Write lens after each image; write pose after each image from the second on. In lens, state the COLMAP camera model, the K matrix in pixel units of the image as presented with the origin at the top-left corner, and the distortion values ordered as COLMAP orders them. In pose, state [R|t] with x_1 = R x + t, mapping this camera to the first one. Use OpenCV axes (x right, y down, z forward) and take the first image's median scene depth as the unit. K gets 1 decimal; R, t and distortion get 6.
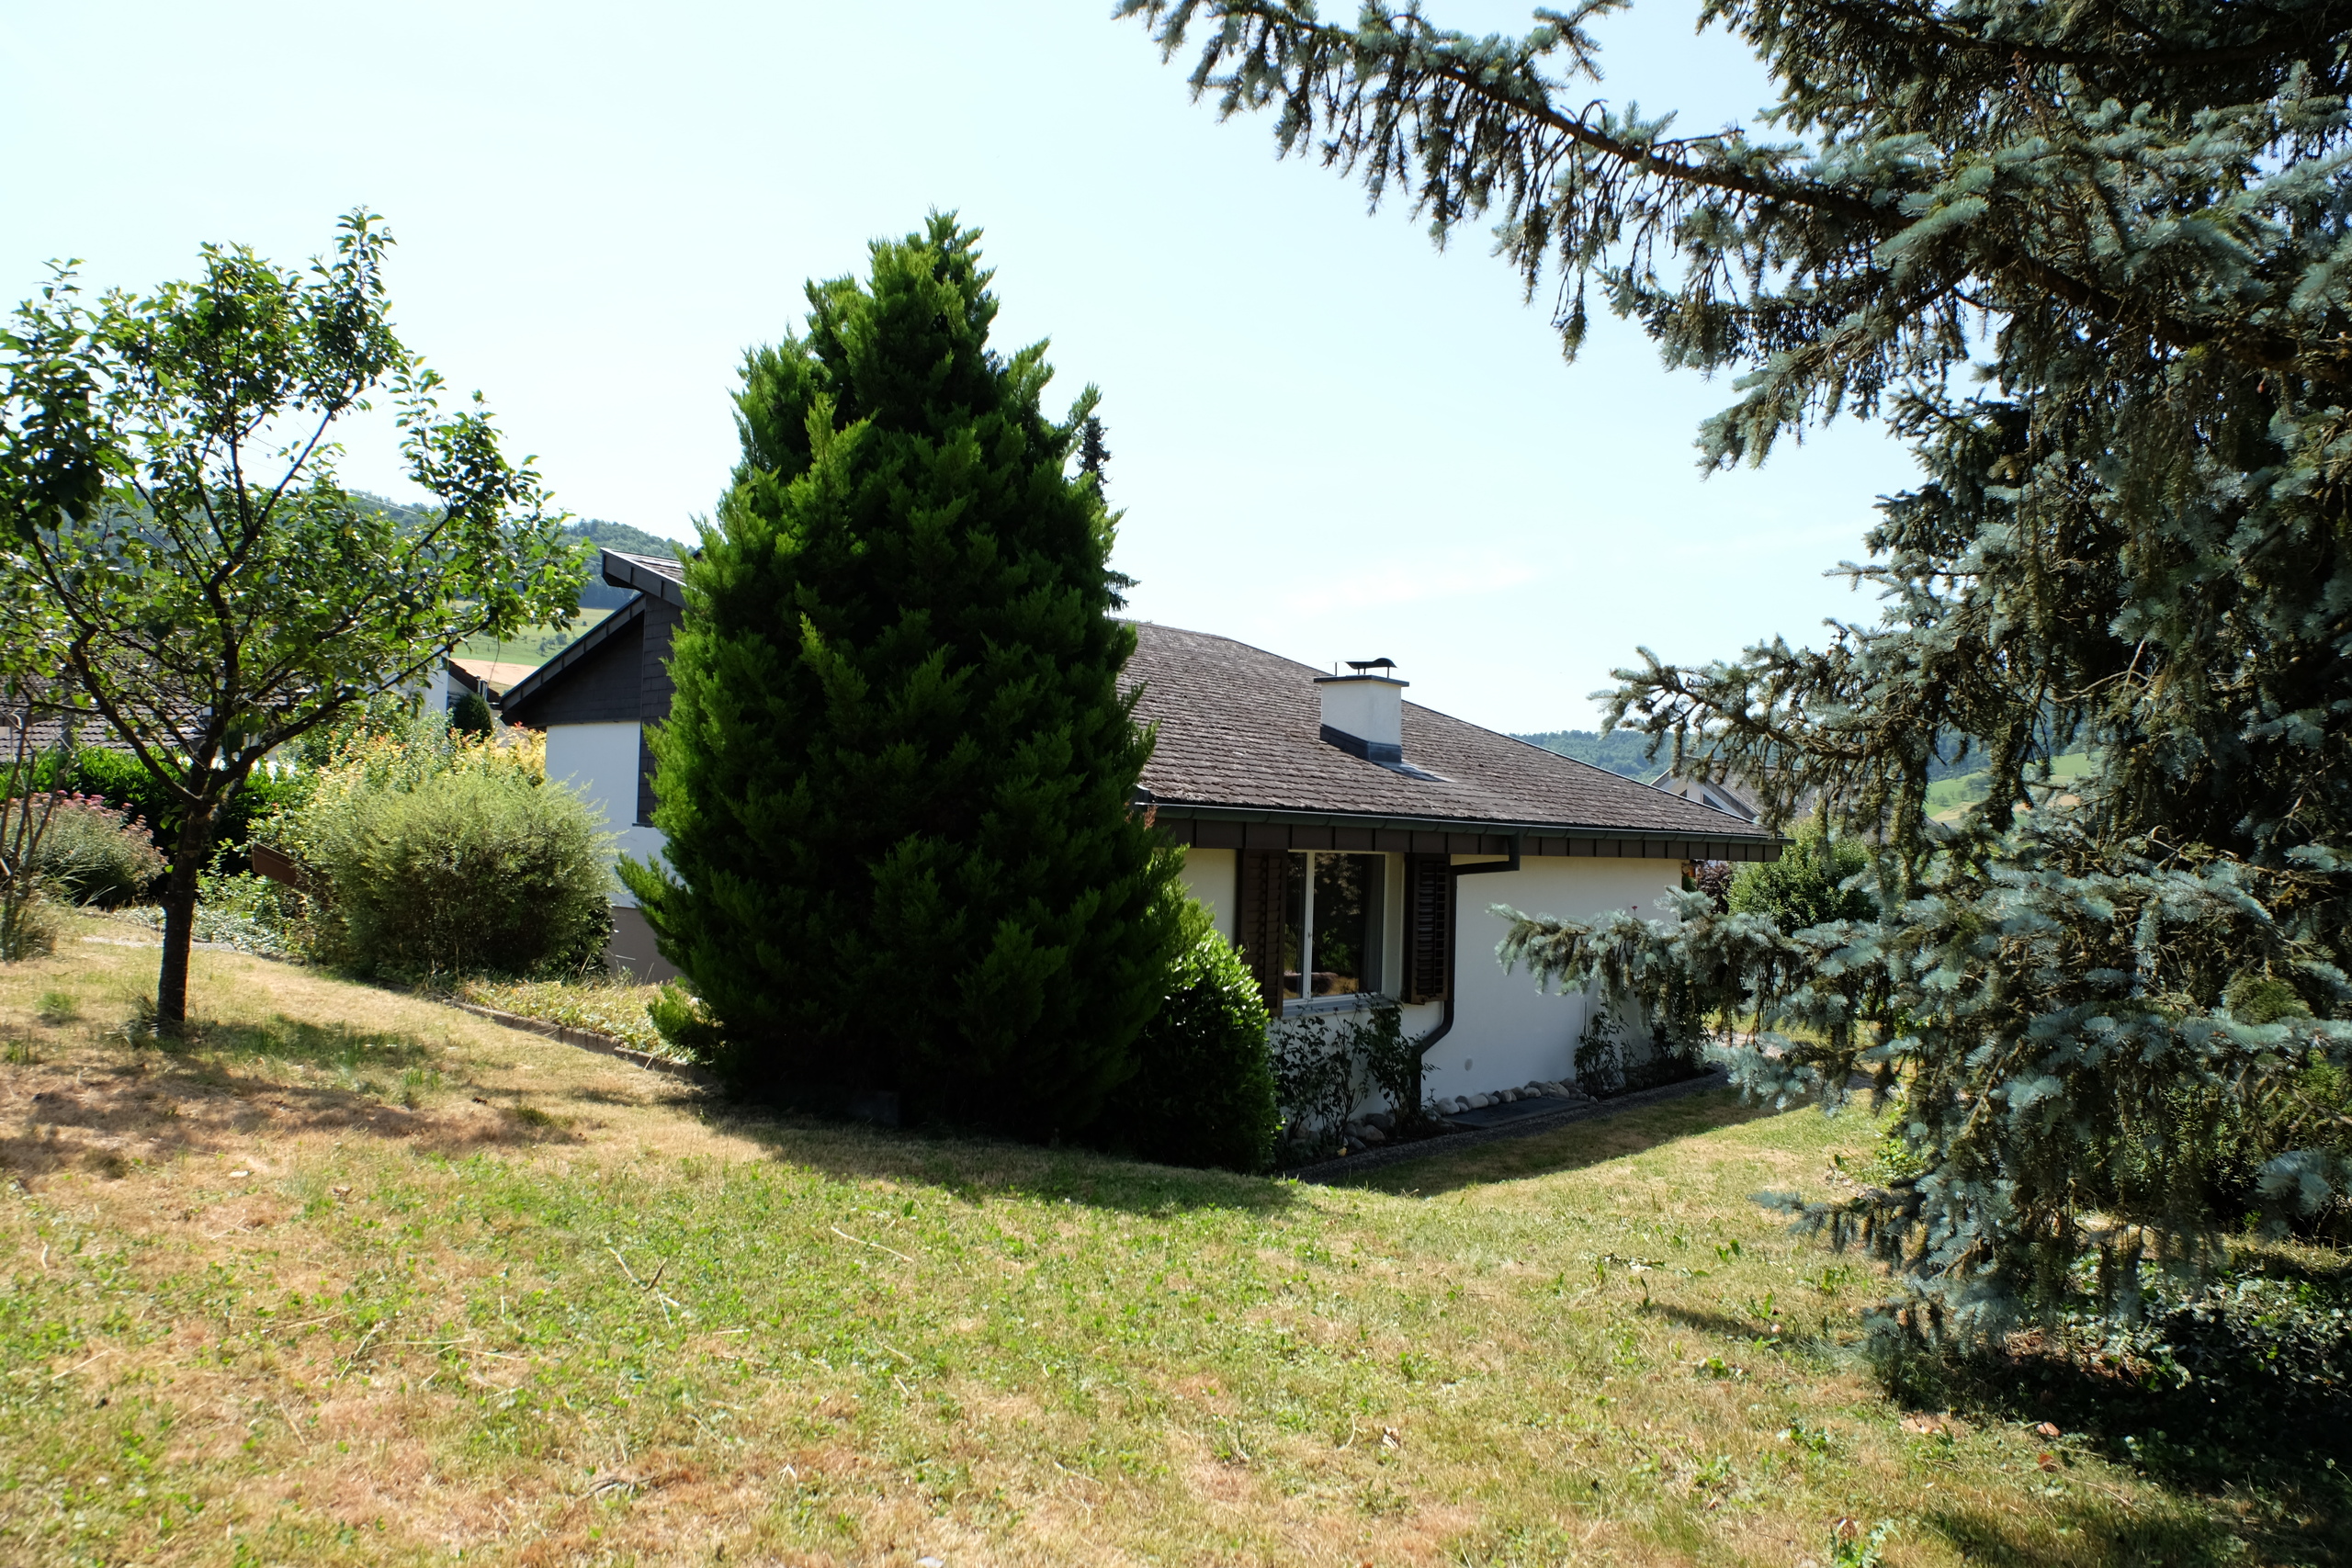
lens RADIAL K [[1616.3, 0, 1176.0], [0, 1616.3, 784.0], [0, 0, 1]] dist [-0.002417, -0.031304]
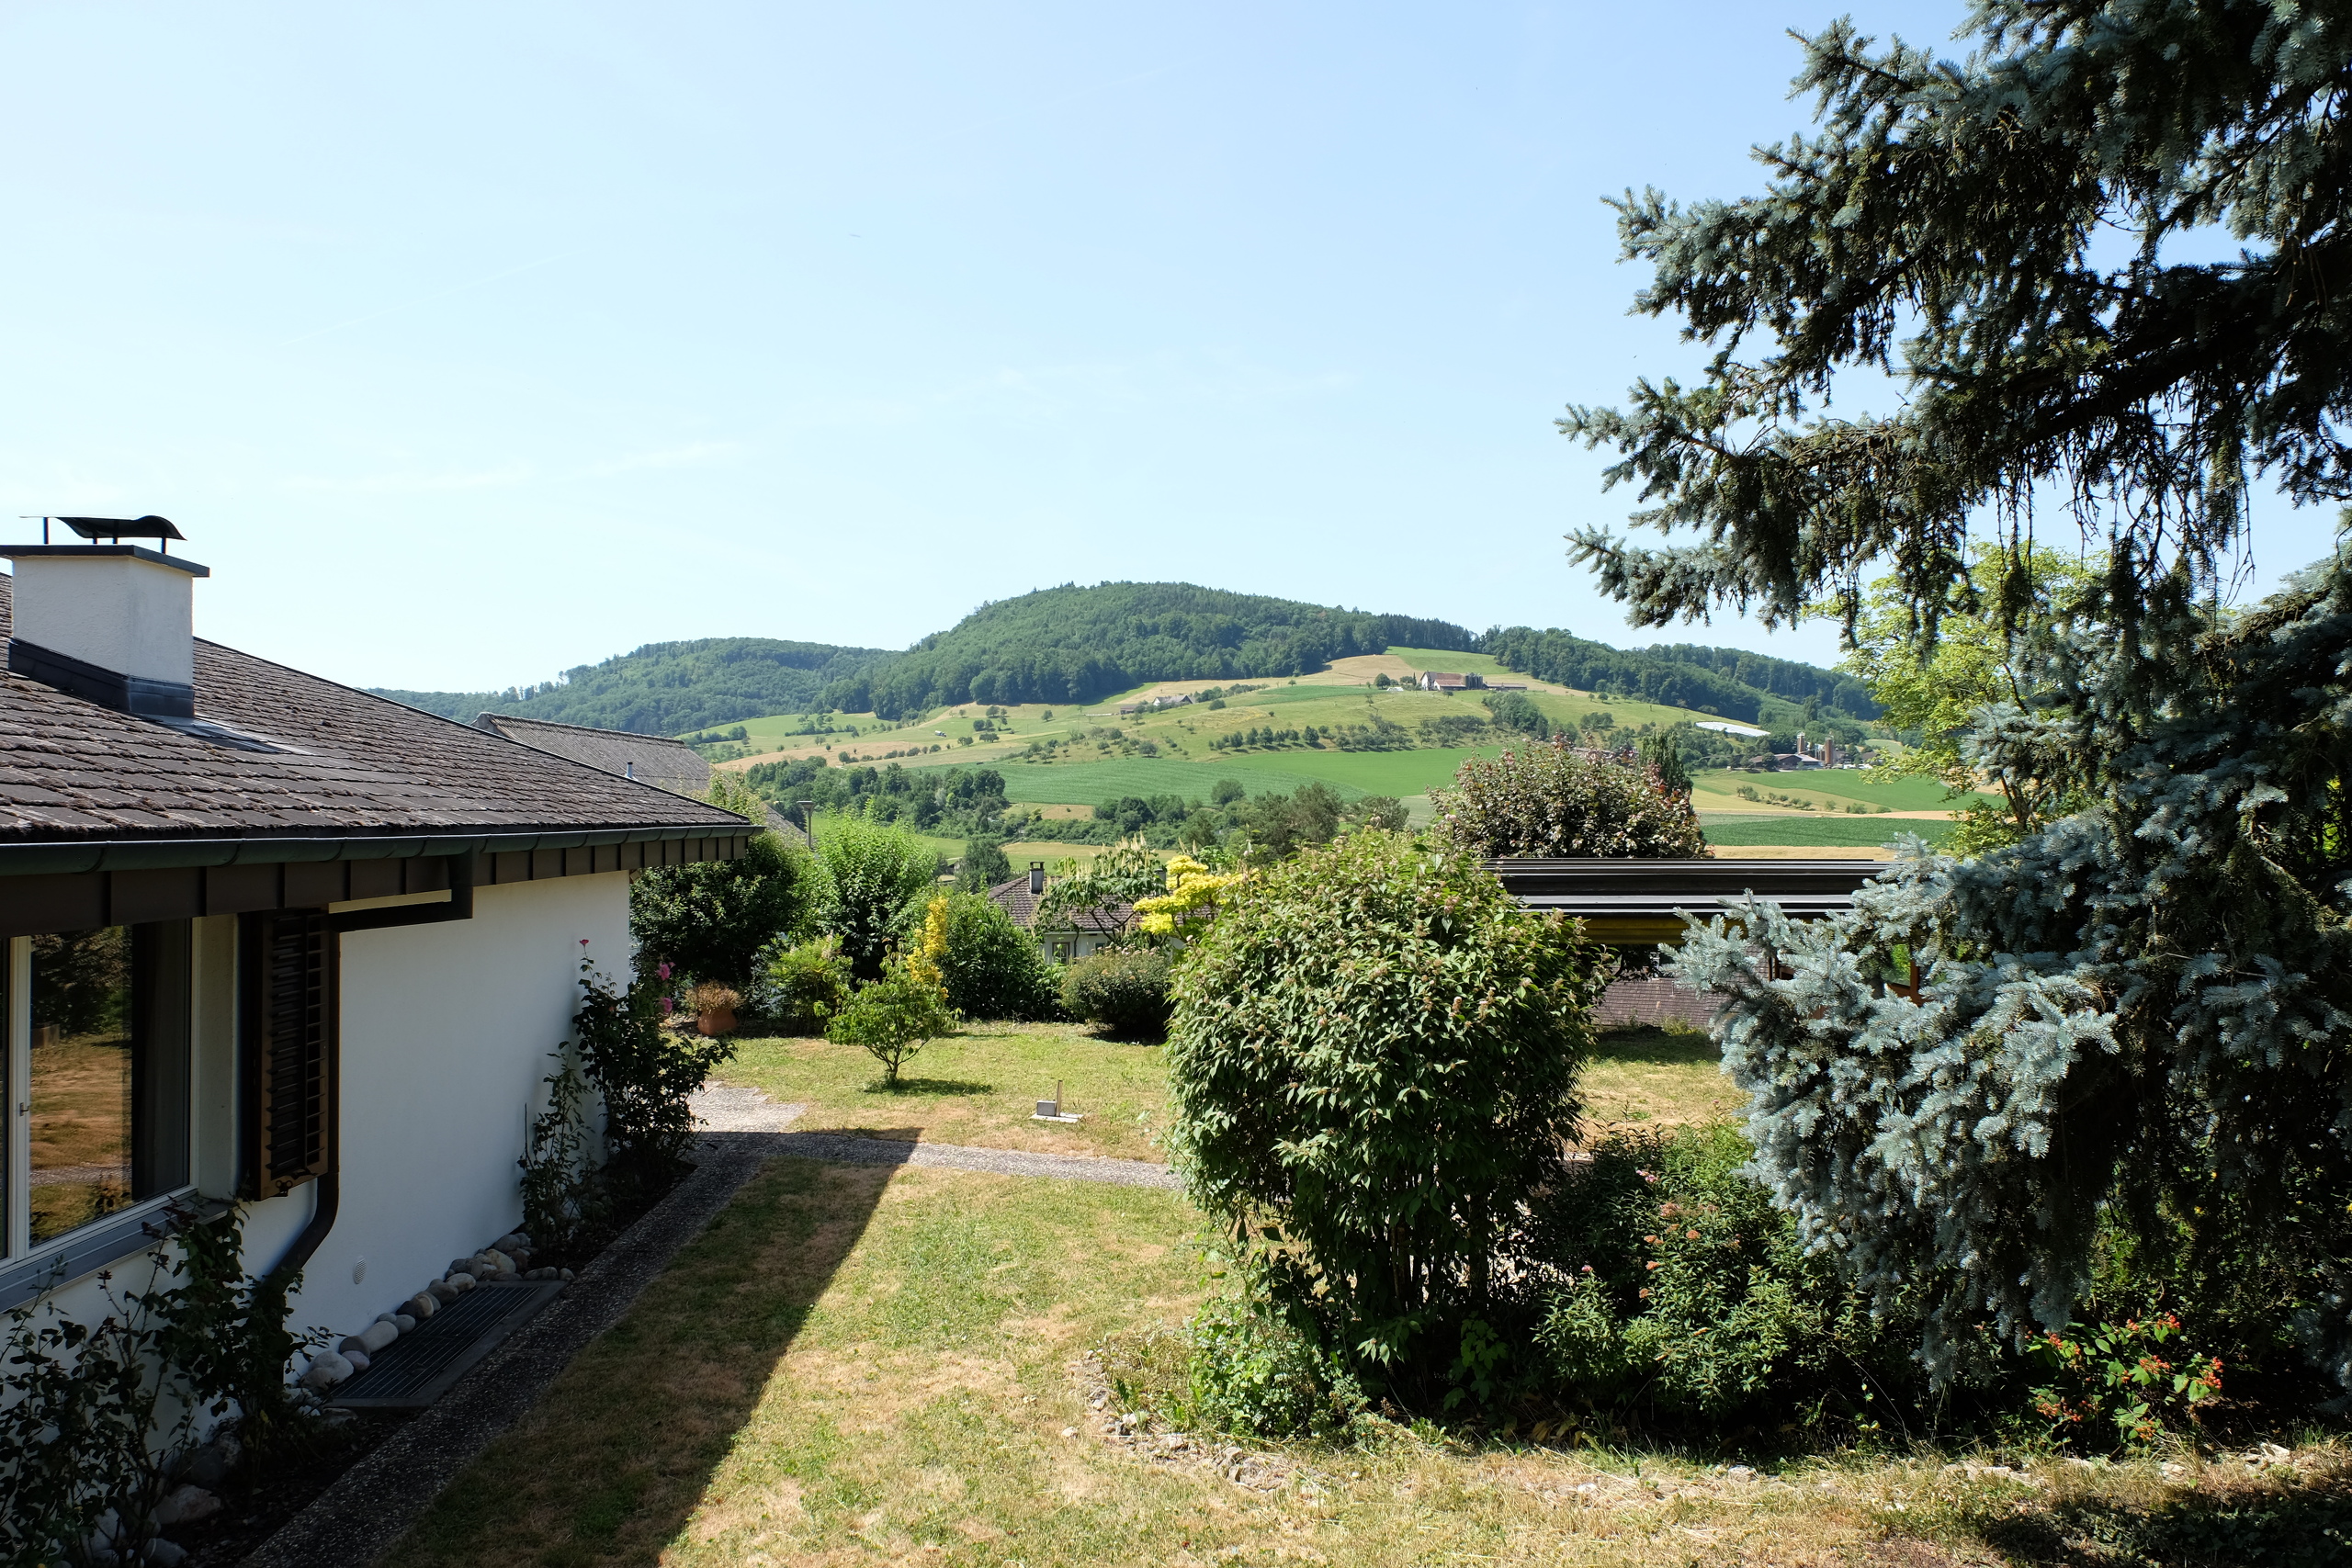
lens RADIAL K [[1610.9, 0, 1176.0], [0, 1610.9, 784.0], [0, 0, 1]] dist [-0.024648, 0.004395]
pose [[0.727002, -0.020172, 0.686339, 0.014017], [0.003938, 0.999674, 0.025210, -0.004075], [-0.686624, -0.015625, 0.726845, 0.421331]]
